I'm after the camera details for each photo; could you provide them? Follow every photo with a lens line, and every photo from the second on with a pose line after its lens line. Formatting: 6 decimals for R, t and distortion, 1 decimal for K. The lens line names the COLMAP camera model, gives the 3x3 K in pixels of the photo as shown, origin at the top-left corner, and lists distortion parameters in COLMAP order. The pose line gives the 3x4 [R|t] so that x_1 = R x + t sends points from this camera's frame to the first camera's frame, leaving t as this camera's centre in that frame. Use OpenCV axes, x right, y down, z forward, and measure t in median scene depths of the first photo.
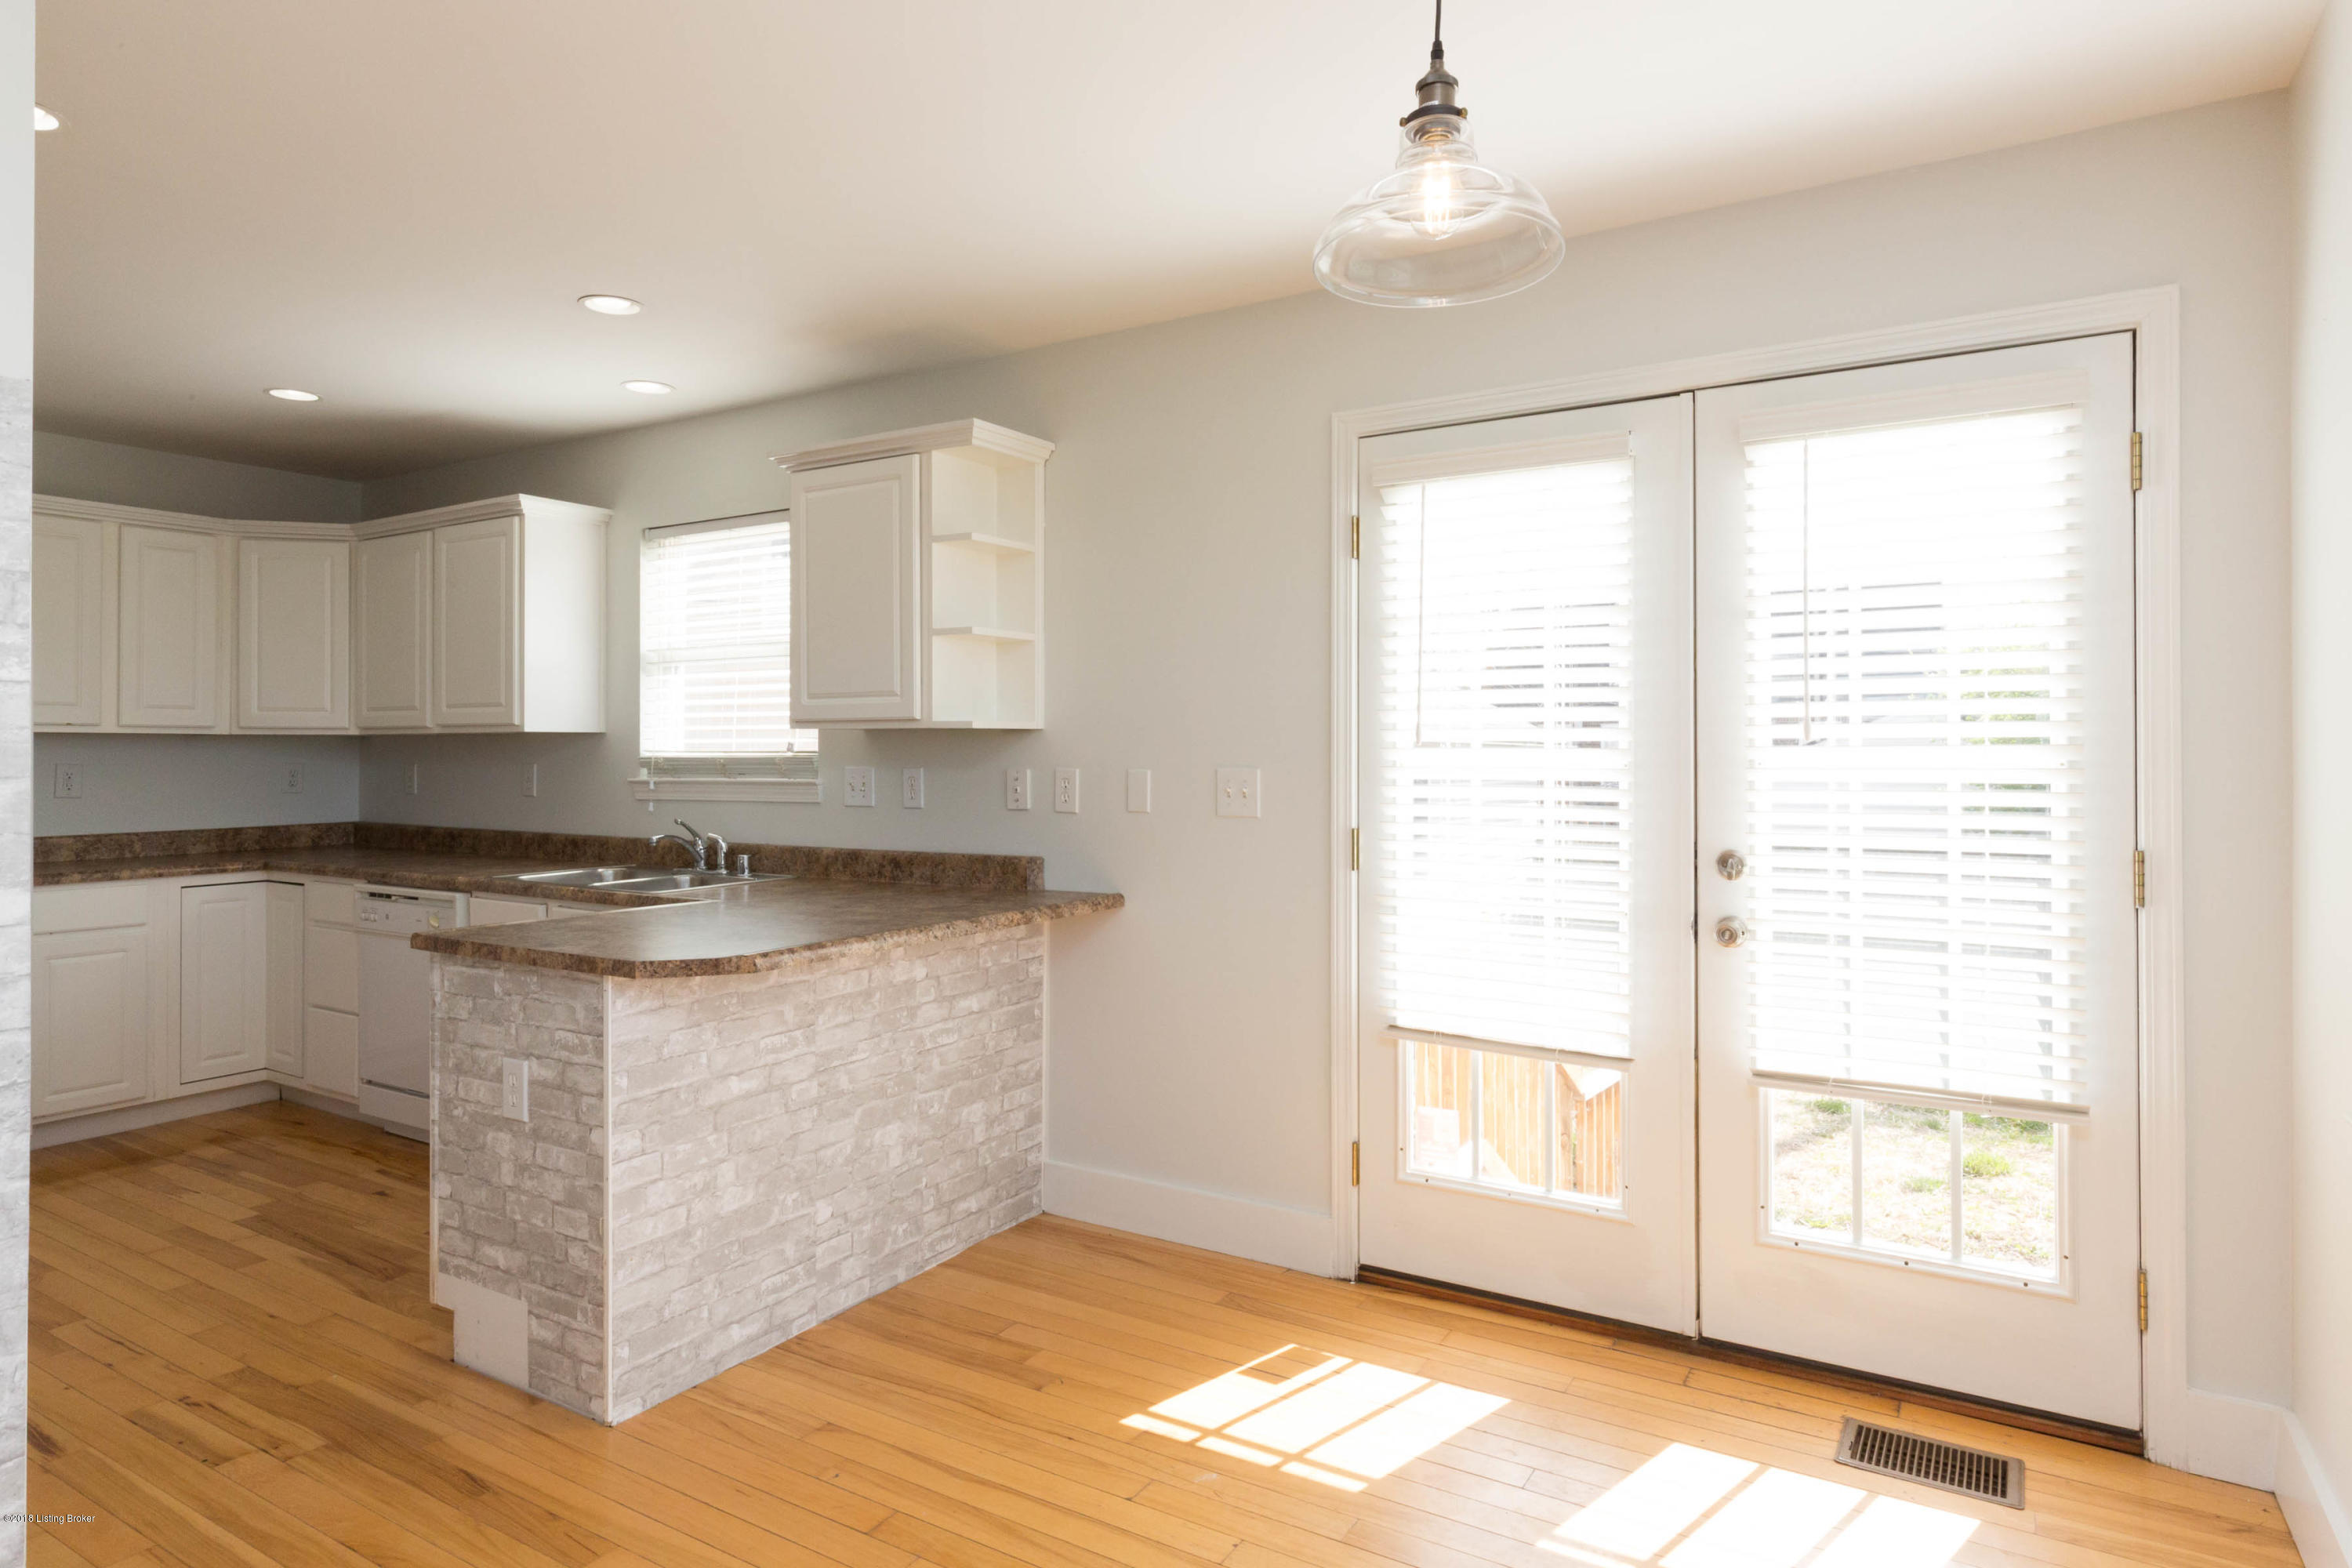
lens RADIAL K [[1321.1, 0, 1176.9], [0, 1321.1, 758.4], [0, 0, 1]] dist [0.015407, -0.000124]
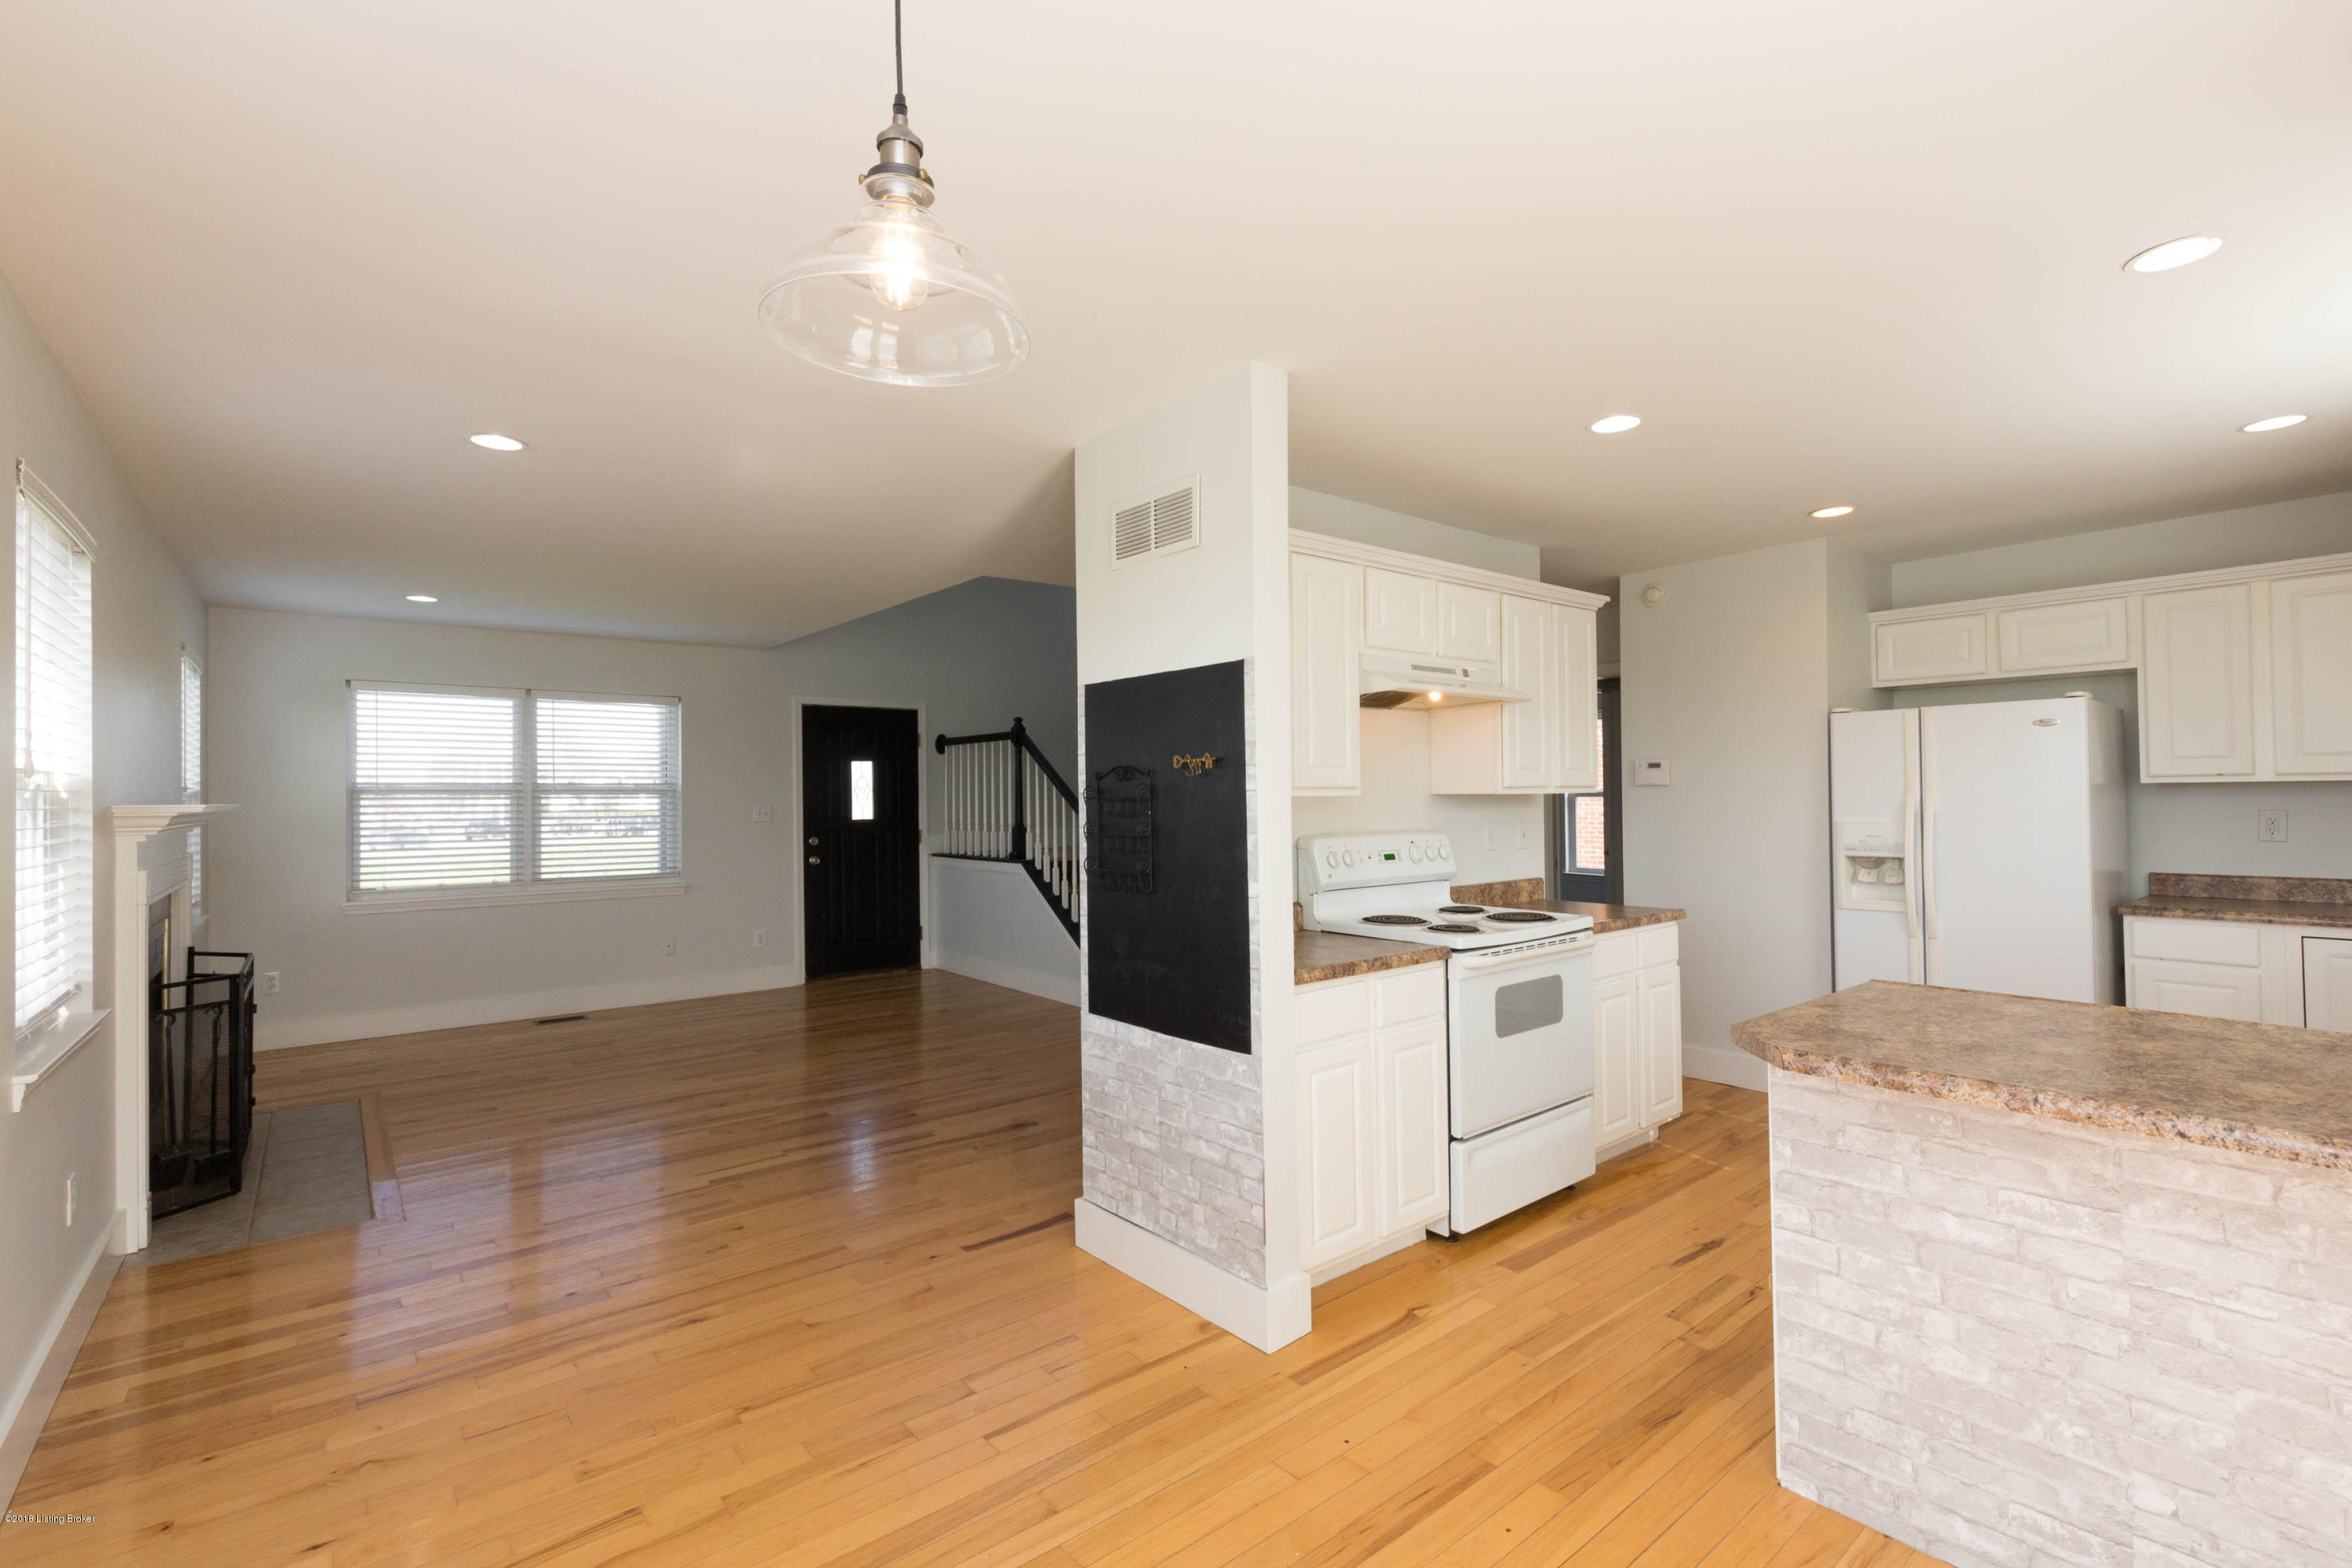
lens RADIAL K [[1053.7, 0, 1176.0], [0, 1053.7, 784.0], [0, 0, 1]] dist [0.008824, 0.000097]
pose [[-0.322808, -0.007665, -0.946433, 0.457452], [0.009829, 0.999886, -0.011451, -0.026836], [0.946413, -0.012999, -0.322696, 0.767151]]
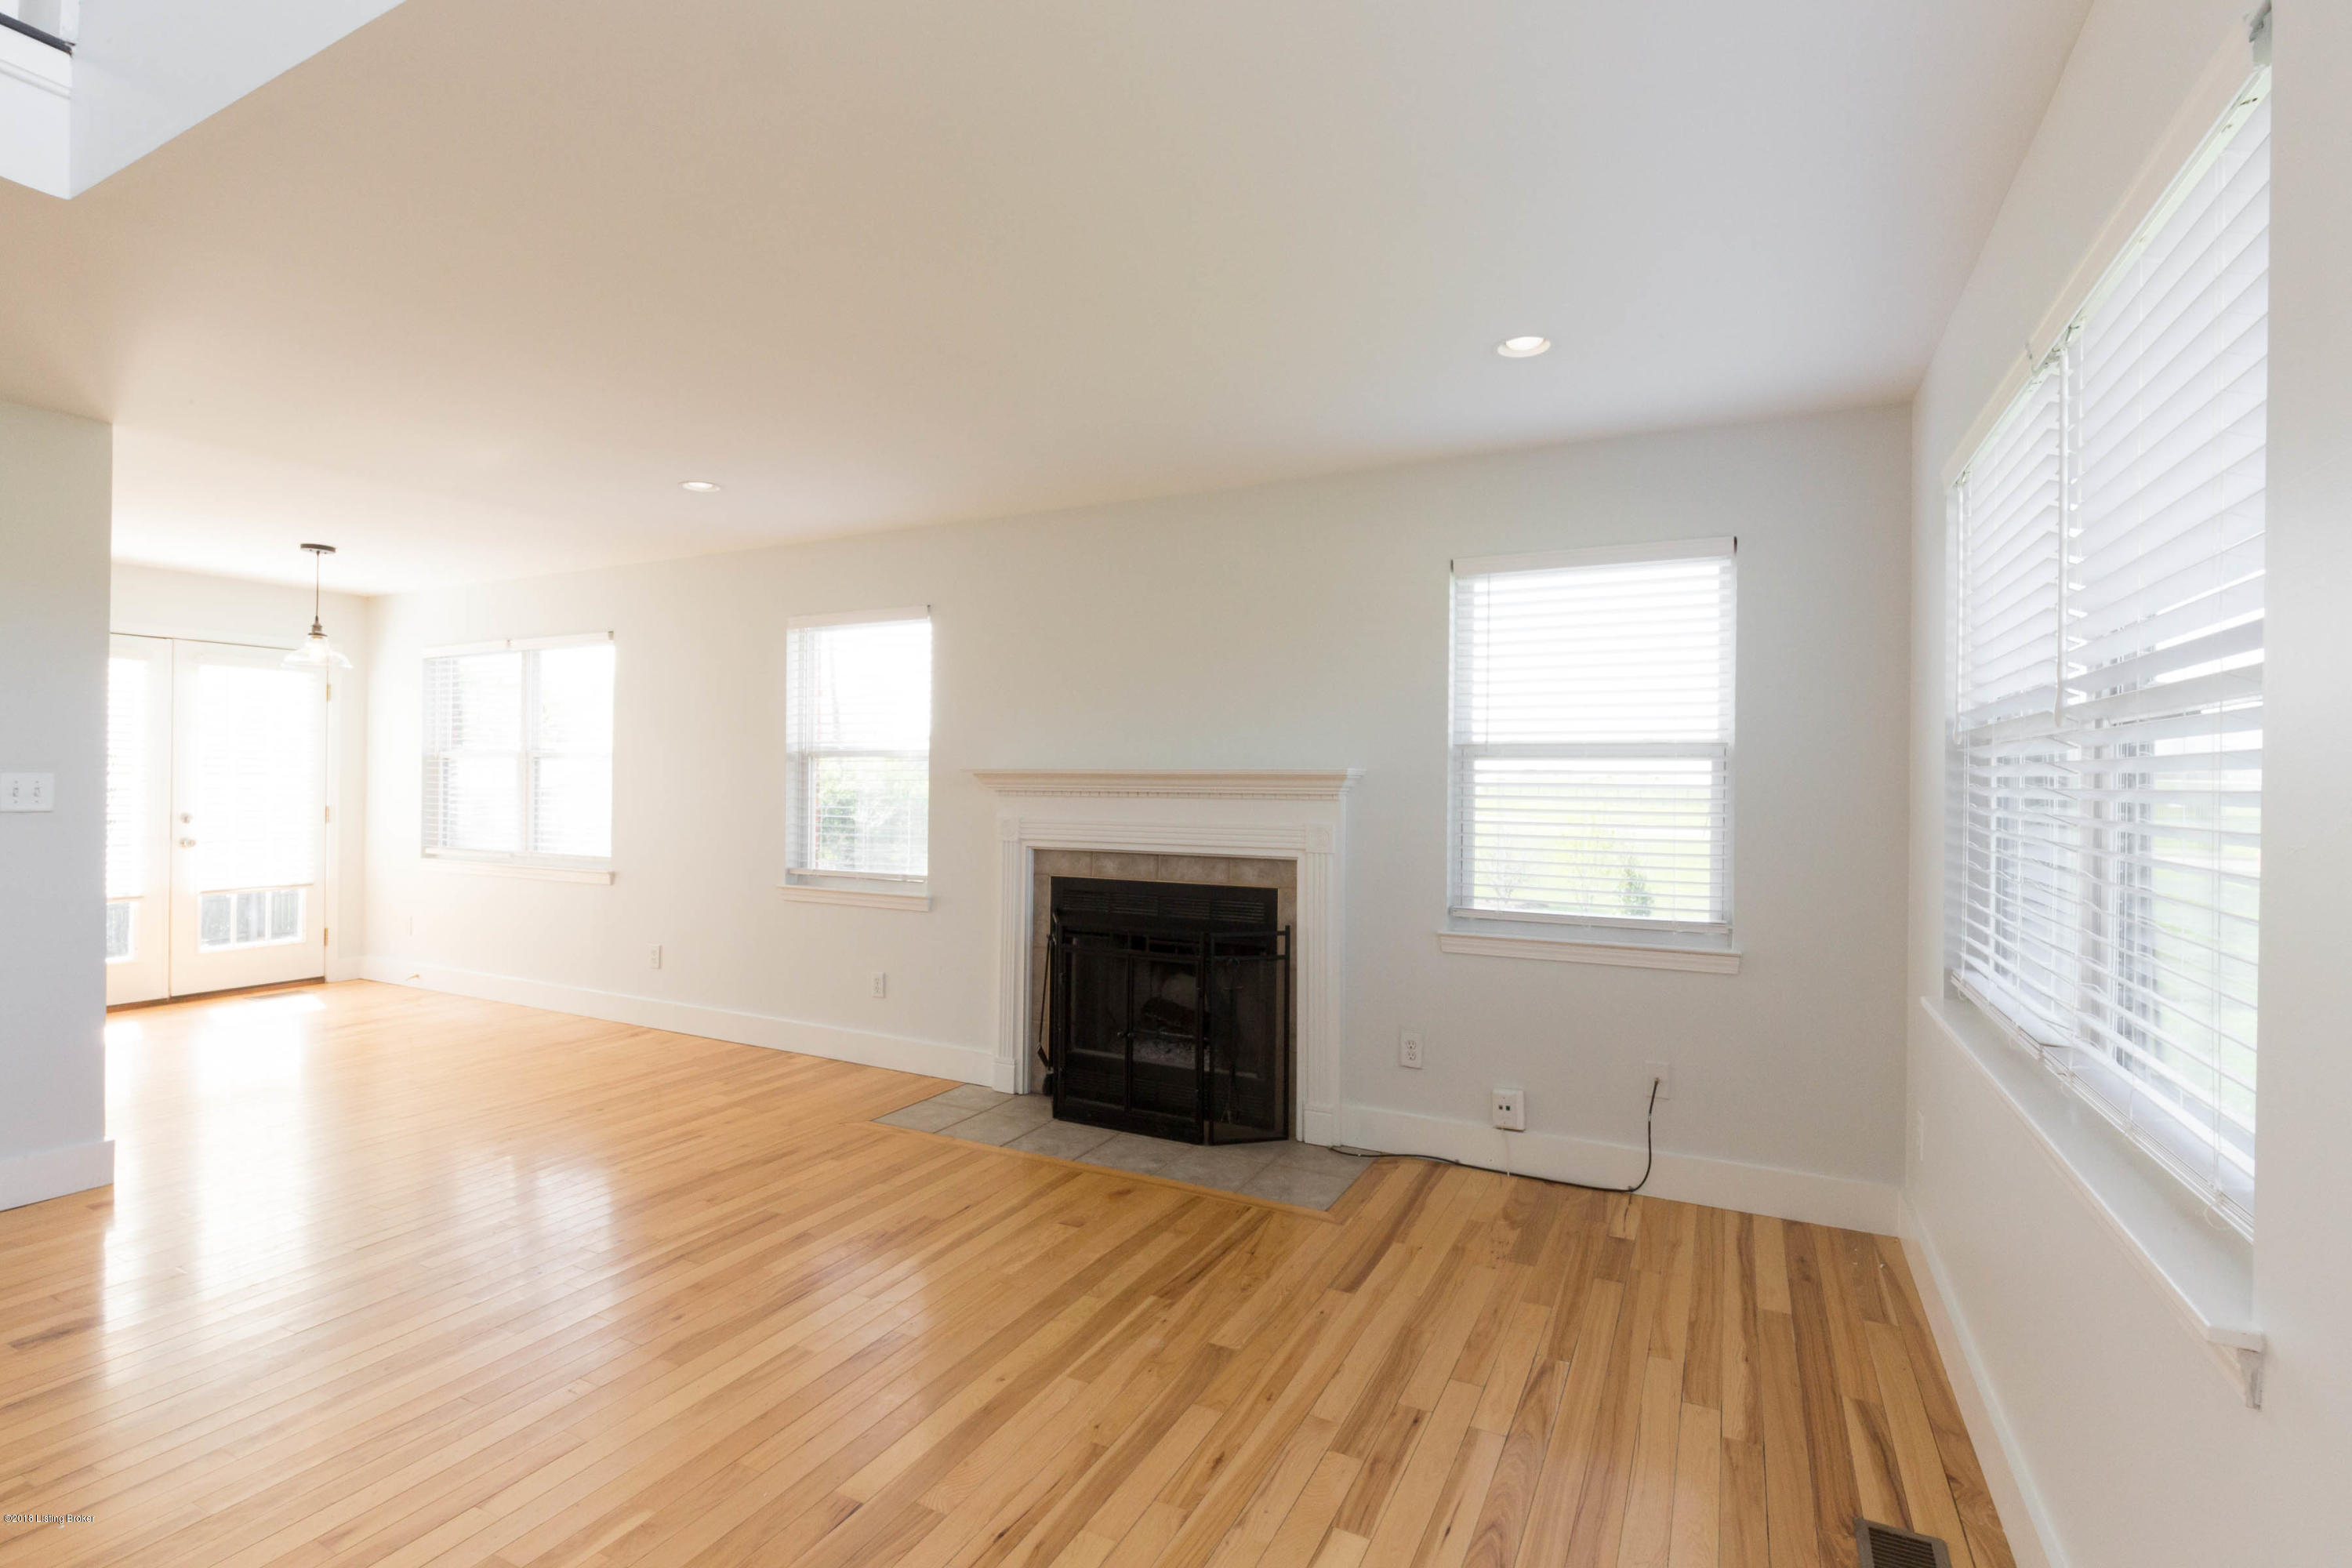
lens RADIAL K [[1085.6, 0, 1176.0], [0, 1085.6, 784.0], [0, 0, 1]] dist [0.001177, 0.000232]
pose [[-0.082320, -0.003418, 0.996600, -1.971304], [-0.007753, 0.999966, 0.002789, -0.011793], [-0.996576, -0.007497, -0.082344, -0.832593]]
